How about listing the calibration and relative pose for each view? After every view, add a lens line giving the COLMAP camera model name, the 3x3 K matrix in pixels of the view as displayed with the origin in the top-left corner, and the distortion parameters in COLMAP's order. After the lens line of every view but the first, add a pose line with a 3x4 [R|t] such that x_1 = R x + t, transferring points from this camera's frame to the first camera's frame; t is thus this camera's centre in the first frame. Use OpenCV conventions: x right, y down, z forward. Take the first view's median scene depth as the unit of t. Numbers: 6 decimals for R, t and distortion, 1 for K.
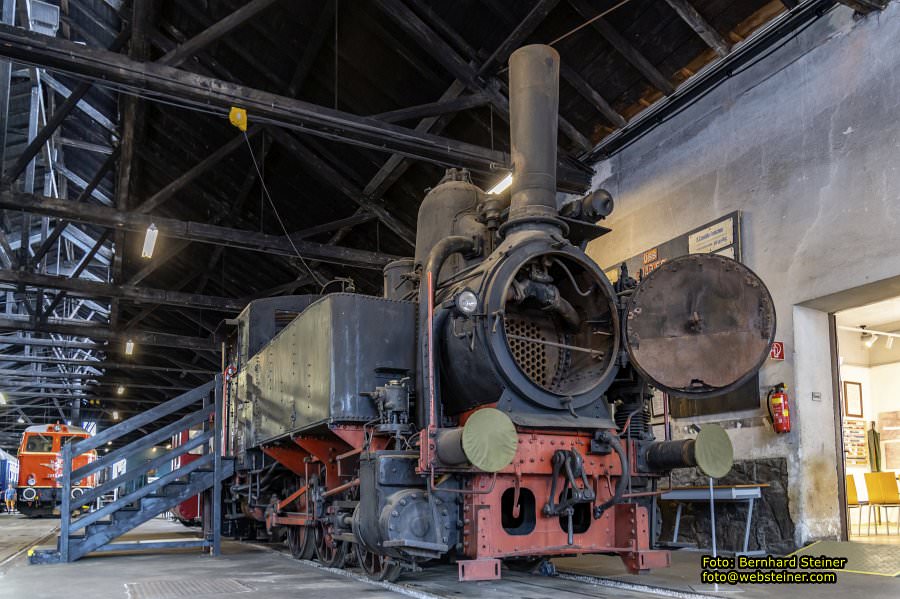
lens RADIAL K [[723.1, 0, 450.5], [0, 723.1, 376.1], [0, 0, 1]] dist [0.008178, -0.013730]
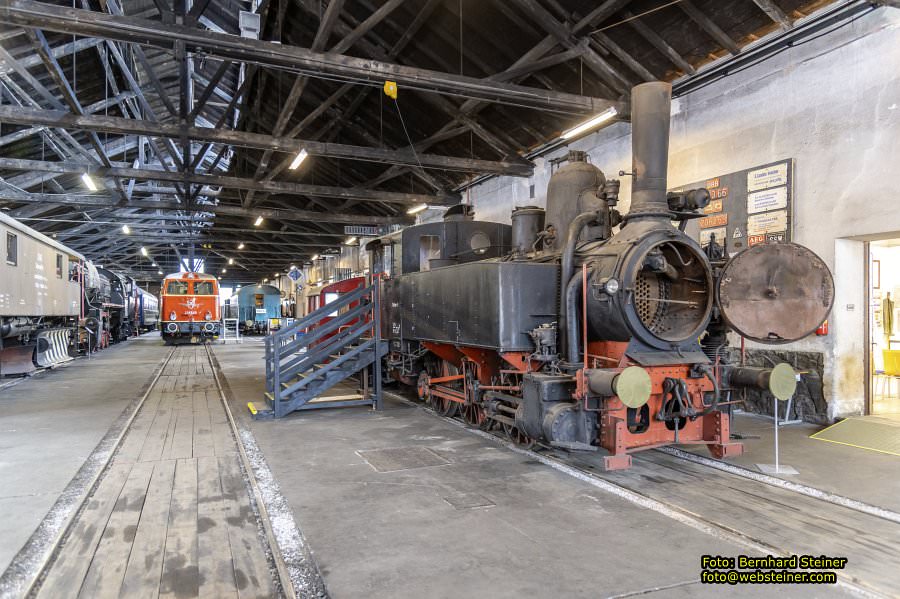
lens RADIAL K [[605.7, 0, 450.0], [0, 605.7, 299.5], [0, 0, 1]] dist [0.009303, 0.000620]
pose [[0.996032, -0.009824, -0.088455, -0.112933], [0.020540, 0.992432, 0.121063, -0.133644], [0.086596, -0.122399, 0.988696, -0.137745]]
